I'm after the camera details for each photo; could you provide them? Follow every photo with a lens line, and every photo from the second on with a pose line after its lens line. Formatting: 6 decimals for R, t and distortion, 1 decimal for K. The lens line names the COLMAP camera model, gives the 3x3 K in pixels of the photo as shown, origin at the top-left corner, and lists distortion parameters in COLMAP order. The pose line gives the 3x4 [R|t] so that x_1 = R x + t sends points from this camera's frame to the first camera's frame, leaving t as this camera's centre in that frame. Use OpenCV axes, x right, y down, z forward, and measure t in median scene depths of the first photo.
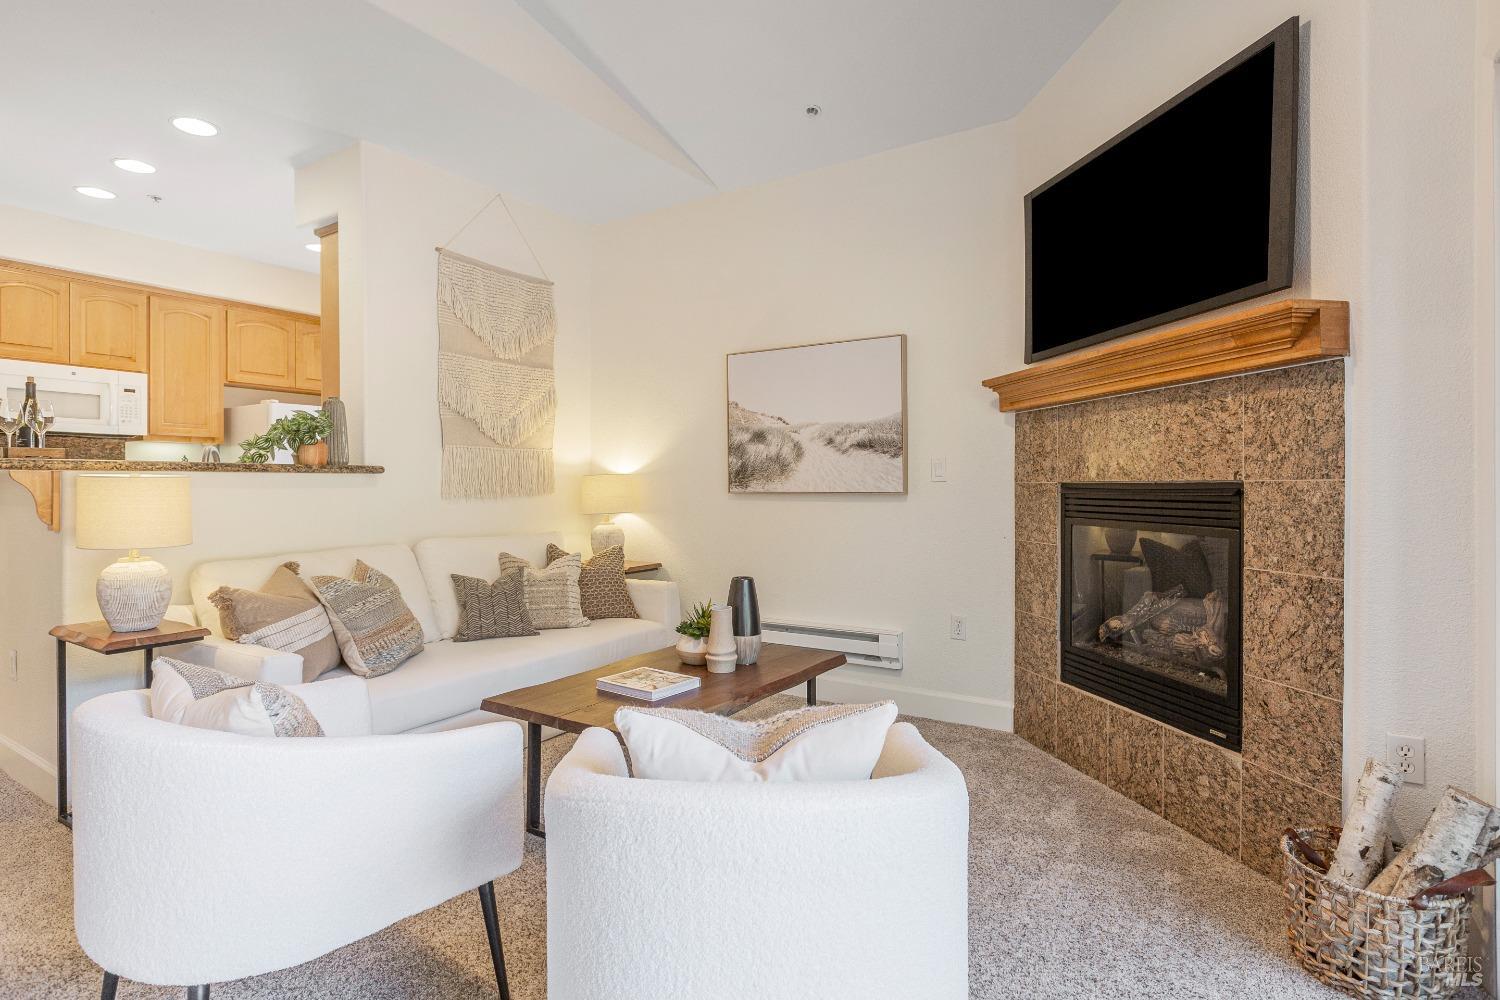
lens RADIAL K [[817.8, 0, 755.5], [0, 817.8, 496.0], [0, 0, 1]] dist [-0.002921, -0.001034]
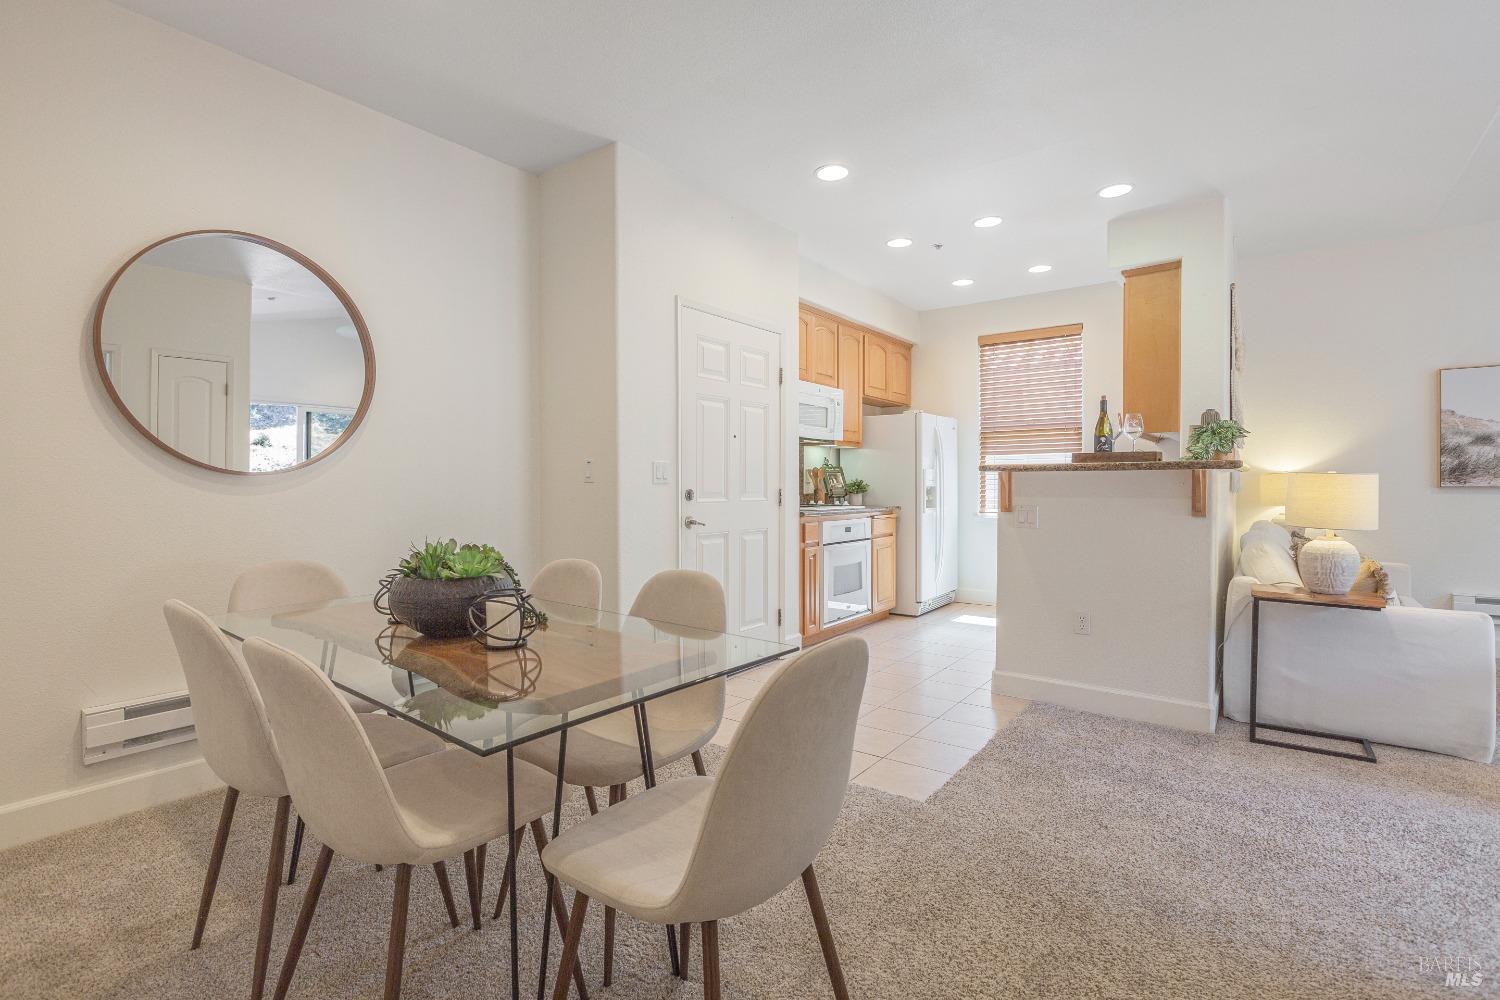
lens RADIAL K [[781.8, 0, 743.0], [0, 781.8, 486.2], [0, 0, 1]] dist [0.001625, -0.000591]
pose [[0.997904, -0.001243, -0.064707, -0.954564], [0.000420, 0.999919, -0.012729, 0.007303], [0.064717, 0.012675, 0.997823, -0.171495]]
